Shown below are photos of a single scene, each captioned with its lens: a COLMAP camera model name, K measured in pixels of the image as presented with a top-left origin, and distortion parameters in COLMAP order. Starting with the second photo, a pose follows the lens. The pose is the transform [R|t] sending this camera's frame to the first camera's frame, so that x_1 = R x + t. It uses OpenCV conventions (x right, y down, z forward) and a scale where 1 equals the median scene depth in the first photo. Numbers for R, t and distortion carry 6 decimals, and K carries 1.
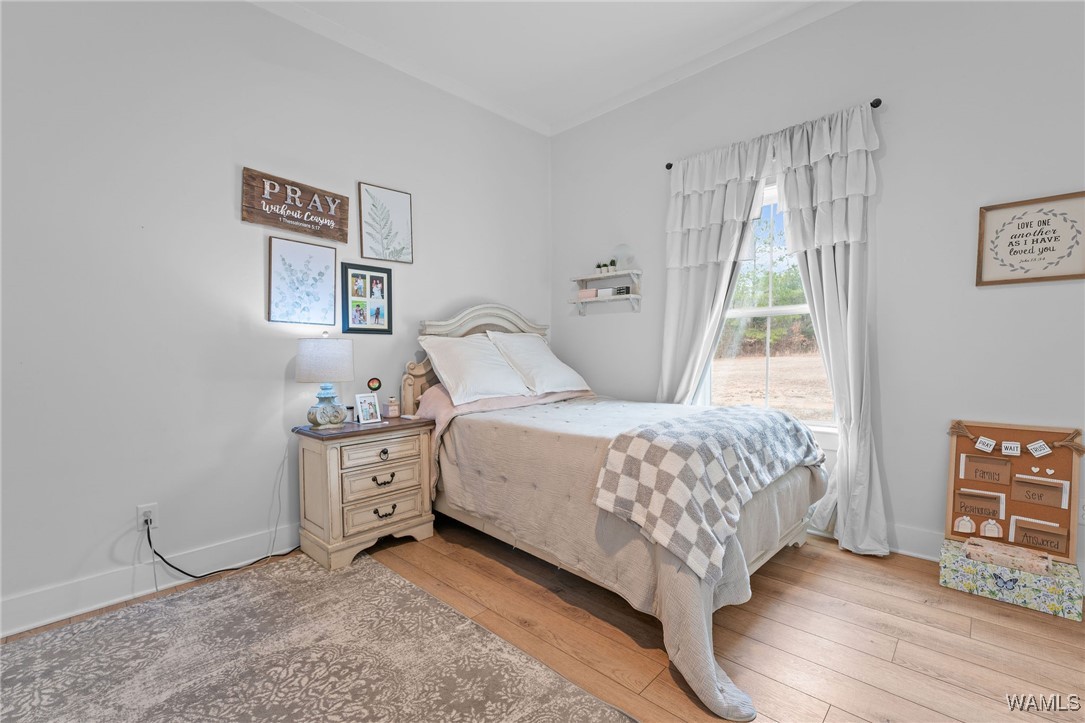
lens RADIAL K [[473.1, 0, 539.7], [0, 473.1, 376.1], [0, 0, 1]] dist [-0.003485, -0.000425]
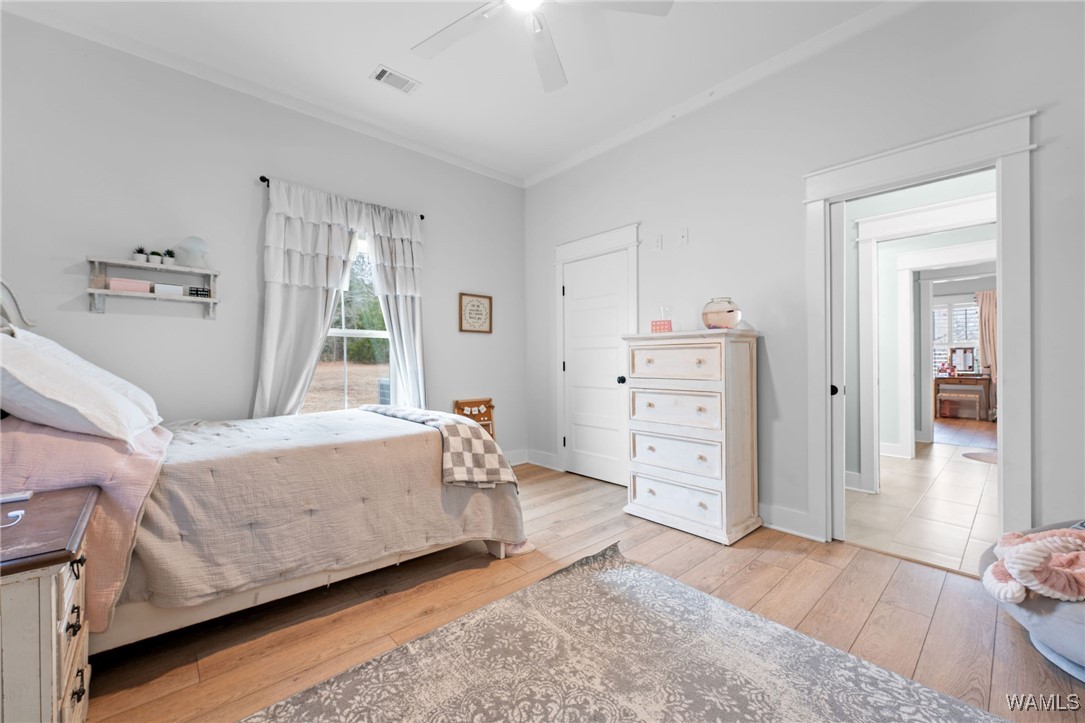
lens RADIAL K [[423.3, 0, 542.5], [0, 423.3, 361.5], [0, 0, 1]] dist [0.001177, 0.000116]
pose [[0.075326, 0.012795, 0.997077, -0.685913], [0.056641, 0.998248, -0.017090, -0.012538], [-0.995549, 0.057762, 0.074469, 0.442063]]
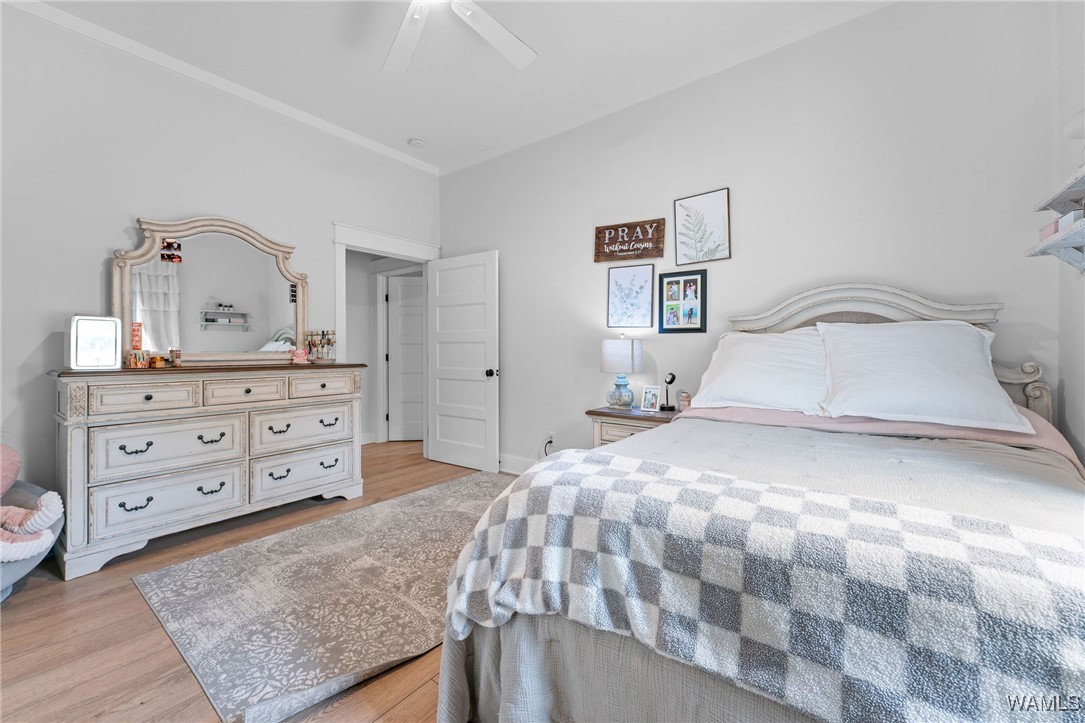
lens RADIAL K [[438.5, 0, 542.9], [0, 438.5, 348.5], [0, 0, 1]] dist [0.000061, 0.000041]
pose [[0.102969, 0.011822, -0.994614, 0.664974], [-0.049061, 0.998773, 0.006793, -0.047276], [0.993474, 0.048098, 0.103422, 0.613066]]
